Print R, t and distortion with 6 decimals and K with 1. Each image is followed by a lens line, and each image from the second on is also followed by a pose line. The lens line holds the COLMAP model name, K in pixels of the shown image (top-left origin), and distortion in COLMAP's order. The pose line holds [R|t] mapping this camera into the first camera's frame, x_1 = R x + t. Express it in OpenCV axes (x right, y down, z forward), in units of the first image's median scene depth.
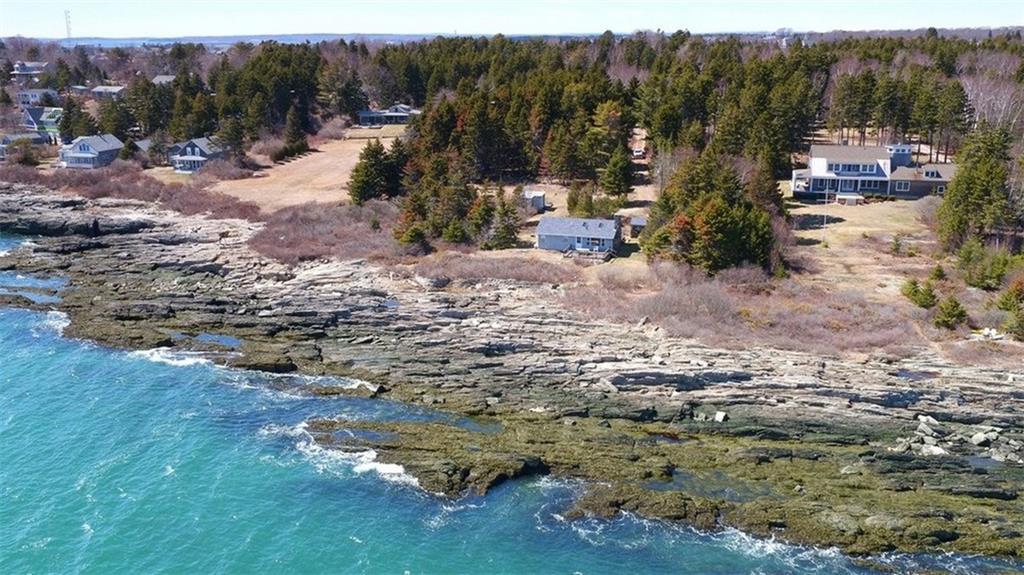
lens RADIAL K [[893.5, 0, 512.0], [0, 893.5, 287.5], [0, 0, 1]] dist [-0.000807, -0.016342]
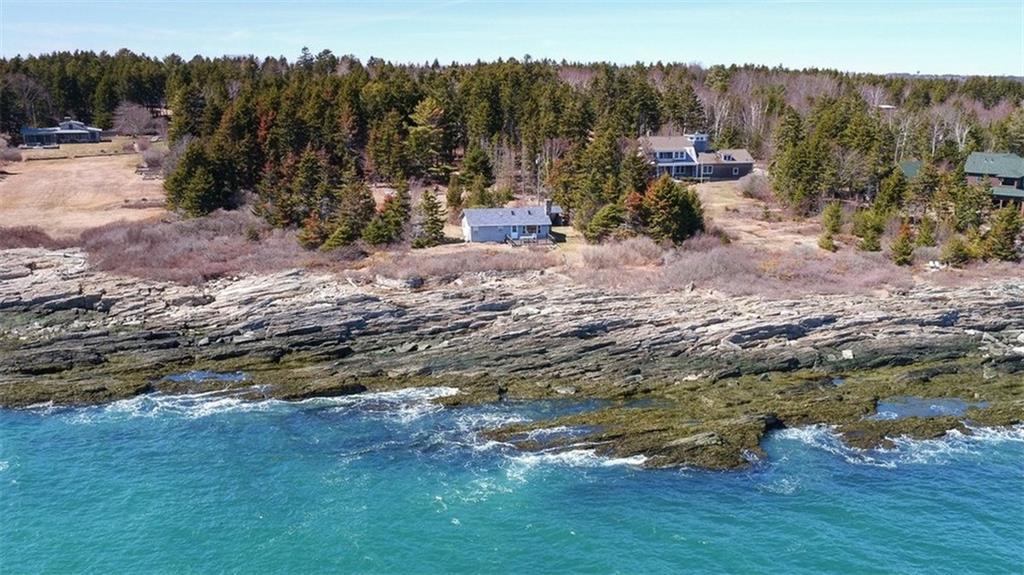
lens RADIAL K [[893.5, 0, 512.0], [0, 893.5, 287.5], [0, 0, 1]] dist [-0.000807, -0.016342]
pose [[0.869567, -0.101073, 0.483361, -0.420579], [0.120261, 0.992704, -0.008772, 0.018282], [-0.478948, 0.065757, 0.875377, 0.174496]]
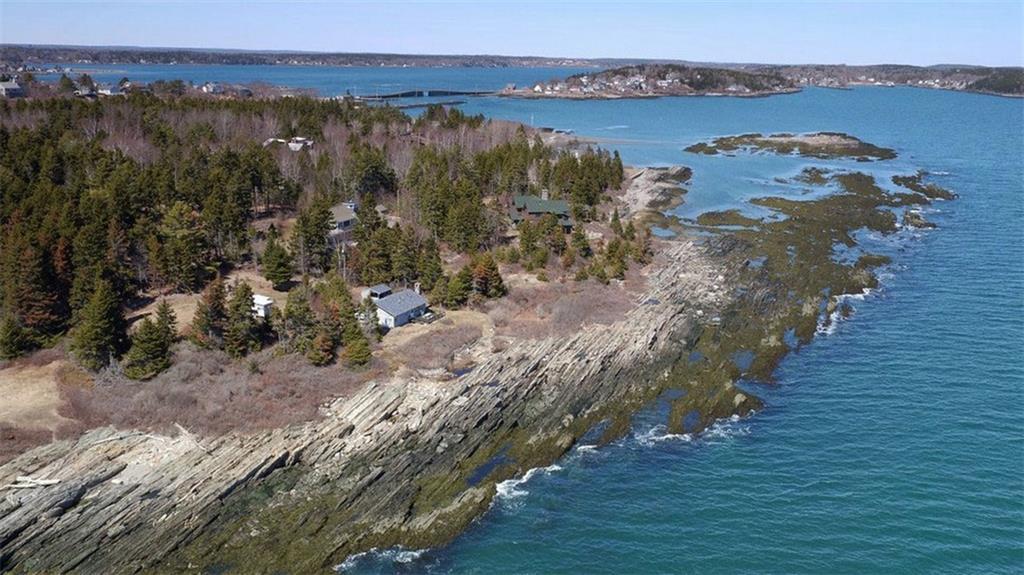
lens RADIAL K [[893.5, 0, 512.0], [0, 893.5, 287.5], [0, 0, 1]] dist [-0.000807, -0.016342]
pose [[0.126586, -0.239278, 0.962664, -1.184442], [0.241502, 0.948704, 0.204051, -0.326825], [-0.962109, 0.206655, 0.177878, 0.667278]]
